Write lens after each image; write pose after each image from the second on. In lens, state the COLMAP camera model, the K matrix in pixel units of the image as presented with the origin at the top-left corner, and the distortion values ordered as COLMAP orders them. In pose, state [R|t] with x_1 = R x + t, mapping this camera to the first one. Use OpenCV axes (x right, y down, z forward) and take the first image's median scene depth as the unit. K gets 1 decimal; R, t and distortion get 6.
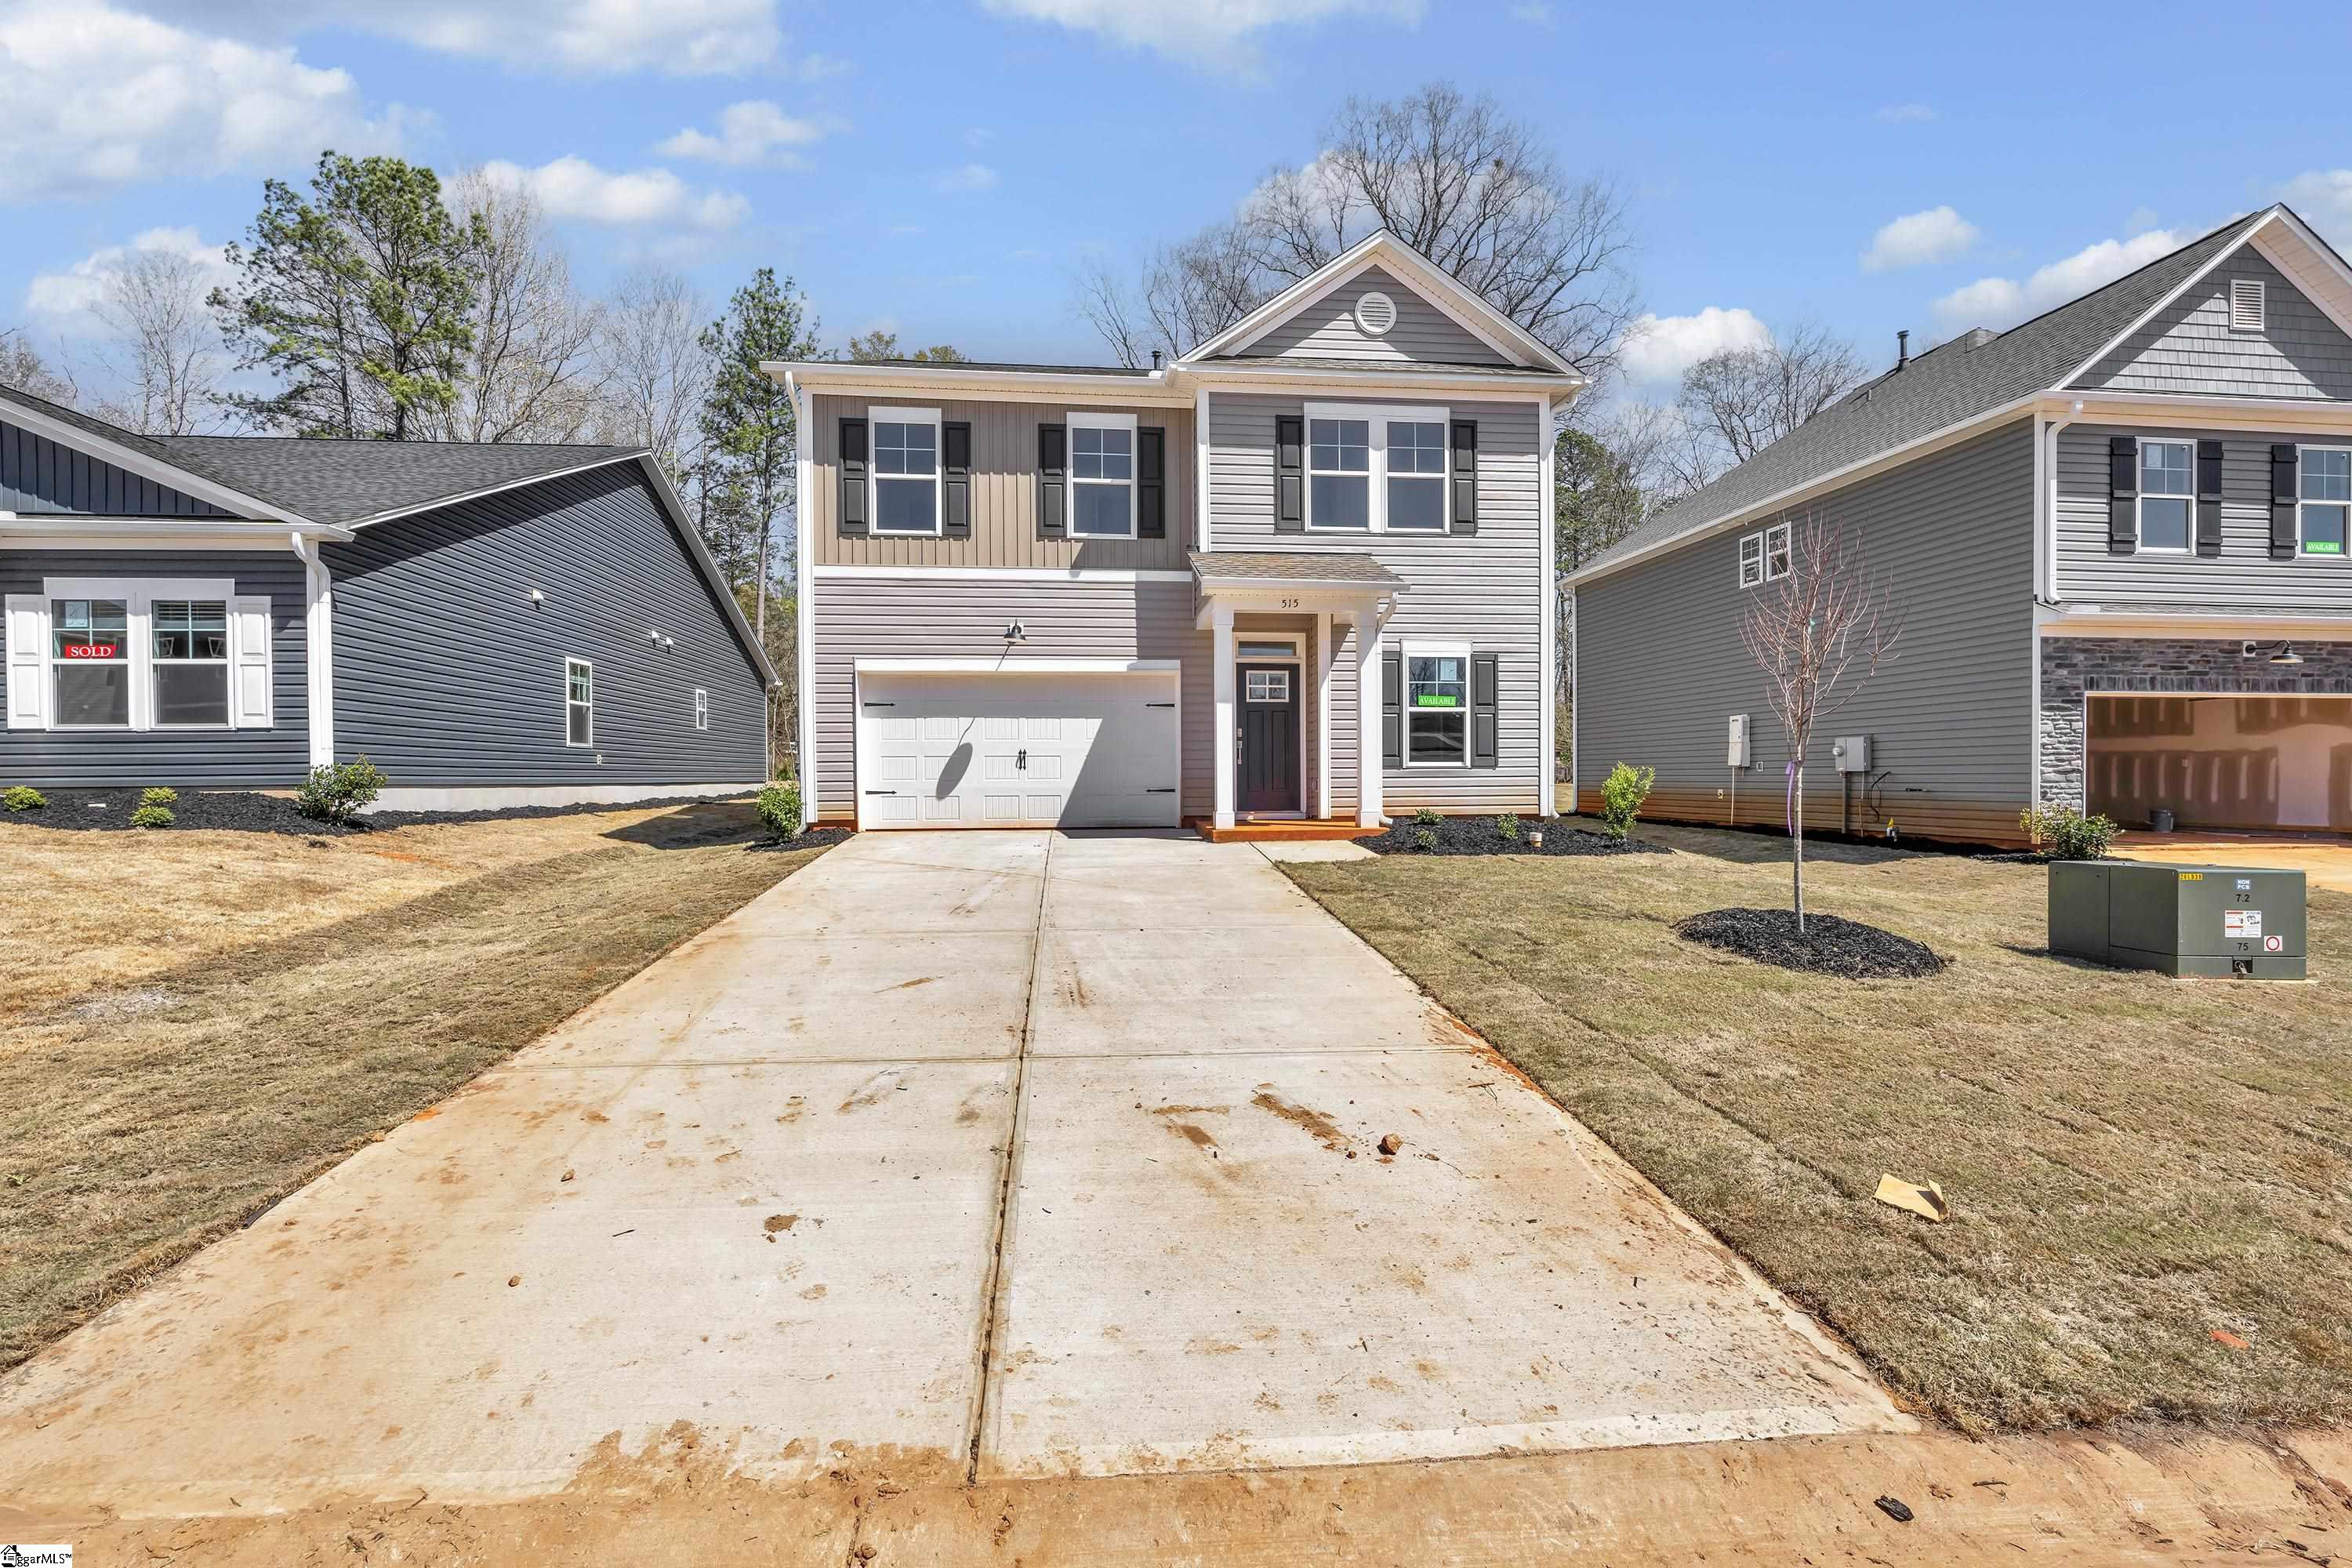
lens RADIAL K [[1034.5, 0, 1174.1], [0, 1034.5, 791.4], [0, 0, 1]] dist [-0.006078, 0.000727]
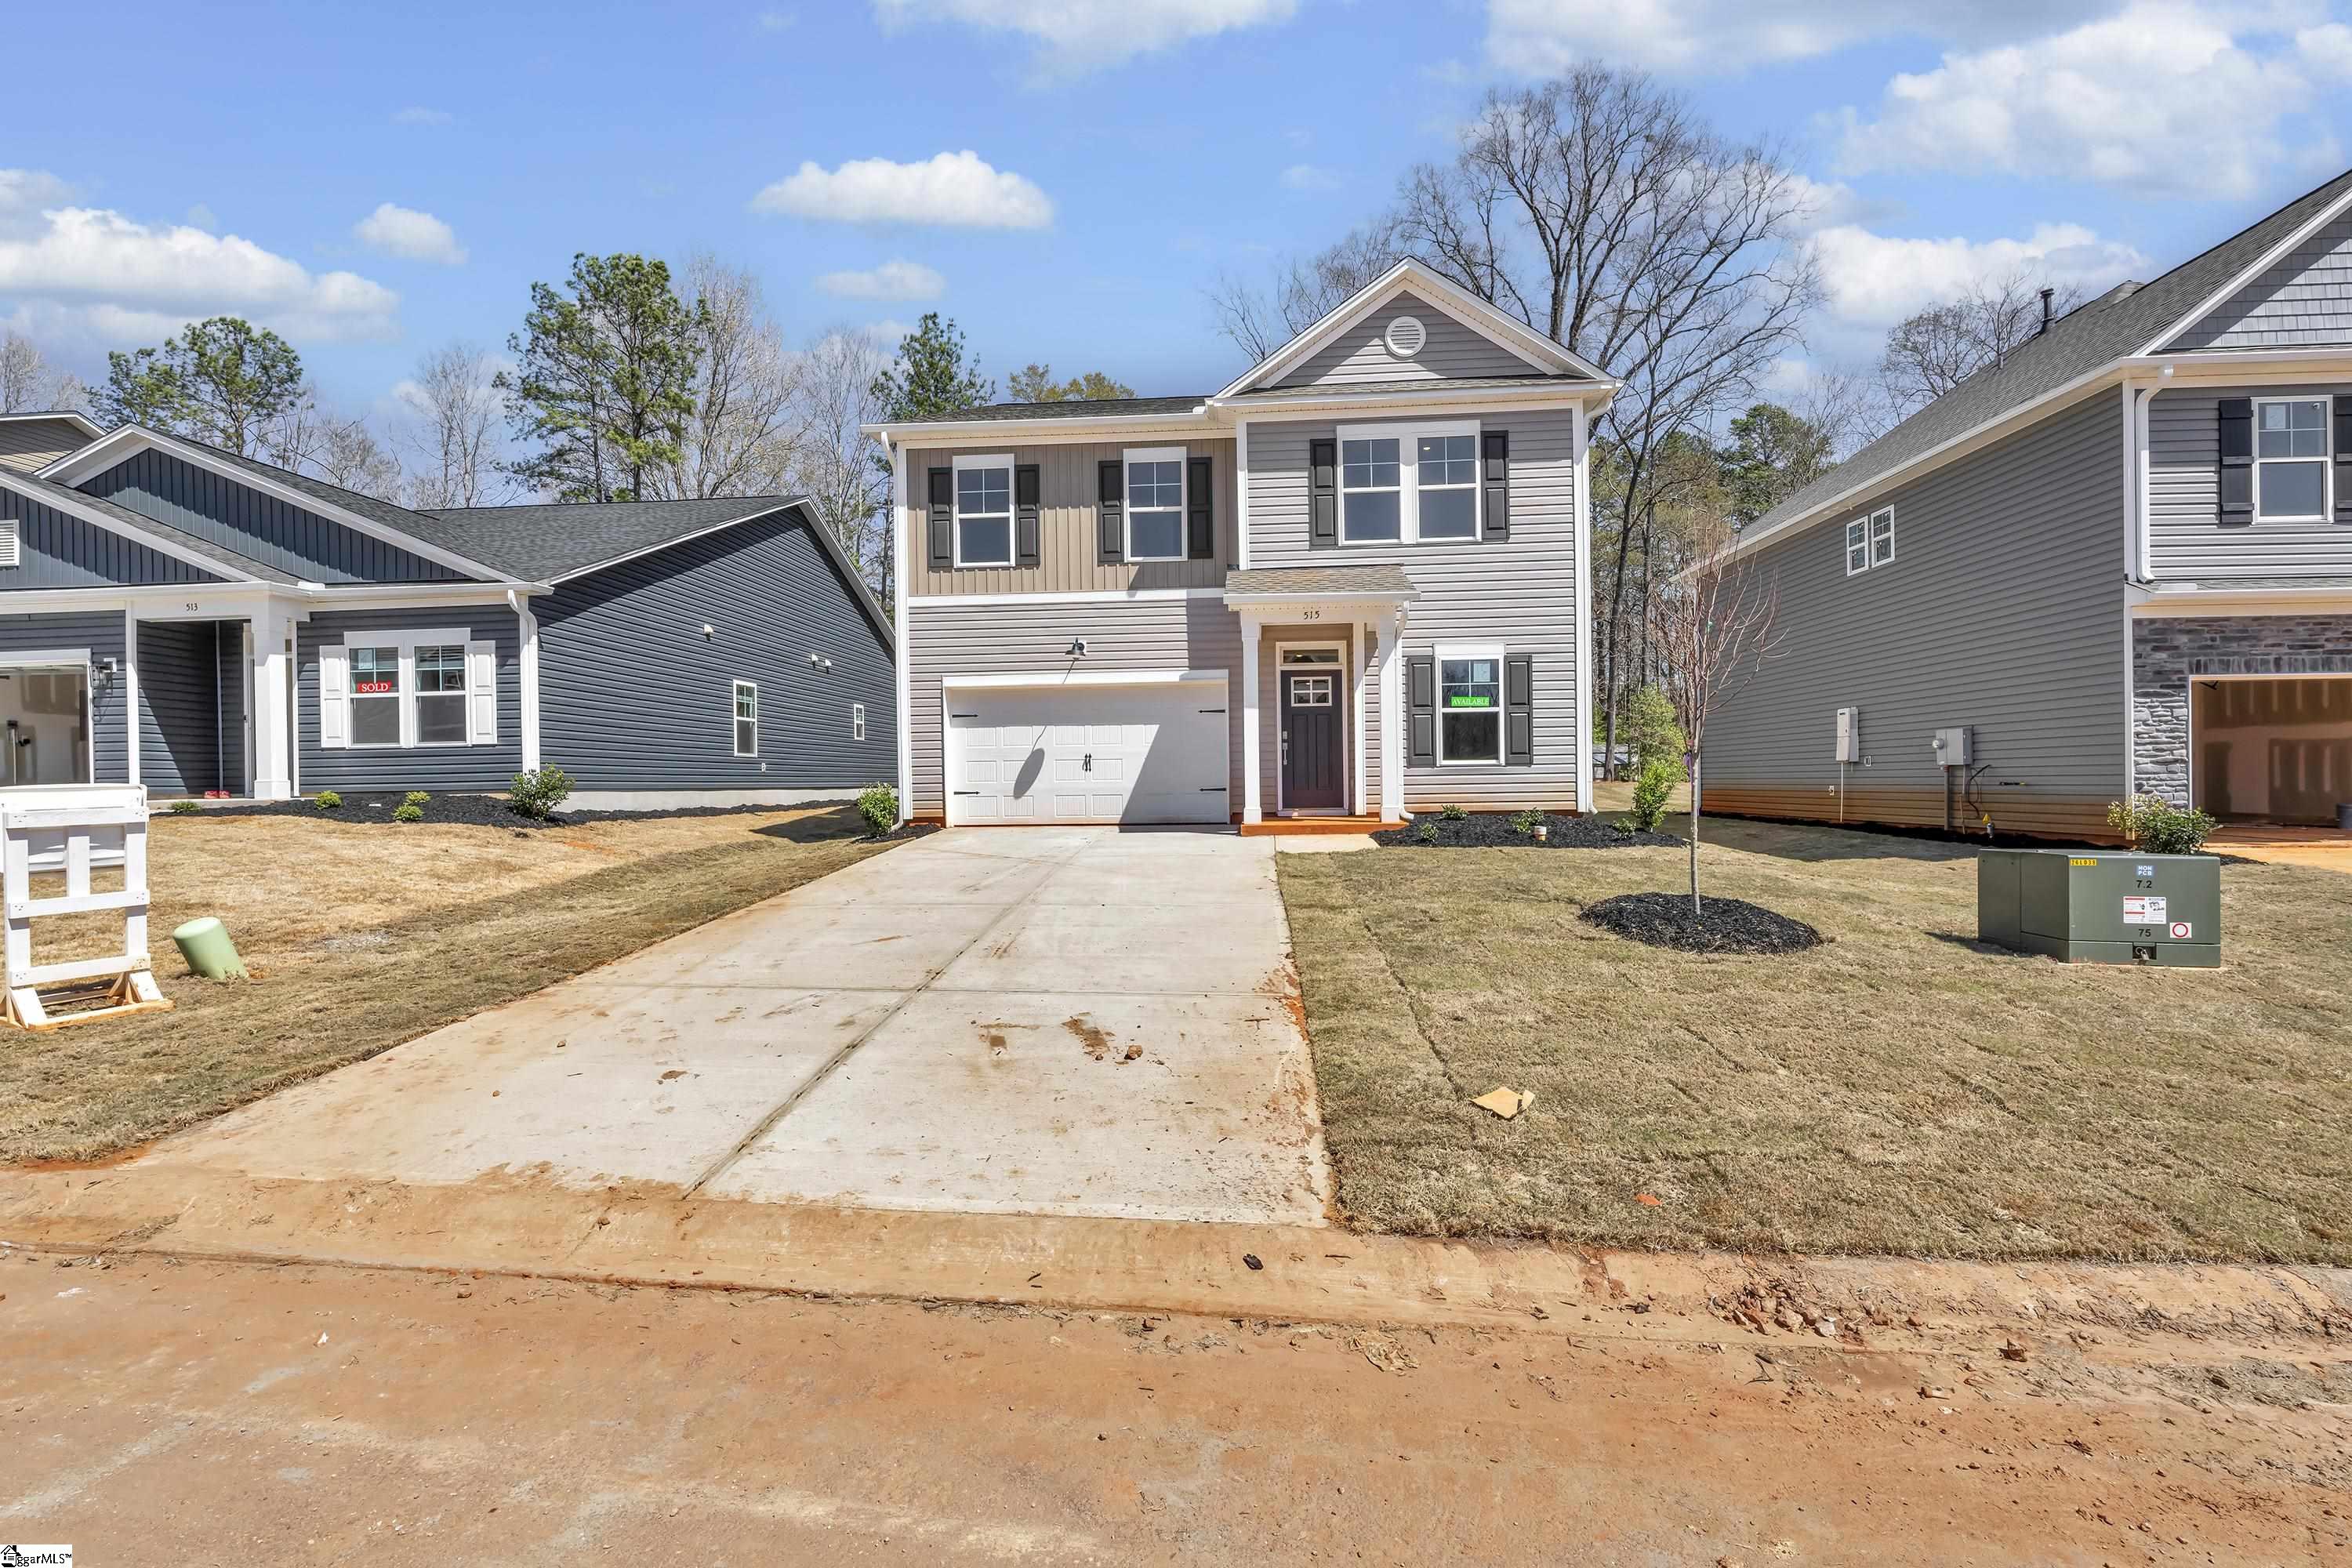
lens RADIAL K [[1034.5, 0, 1166.6], [0, 1034.5, 786.5], [0, 0, 1]] dist [-0.006078, 0.000727]
pose [[0.982425, -0.007512, -0.186505, 0.149483], [0.005775, 0.999935, -0.009855, 0.006712], [0.186567, 0.008604, 0.982405, -0.080732]]
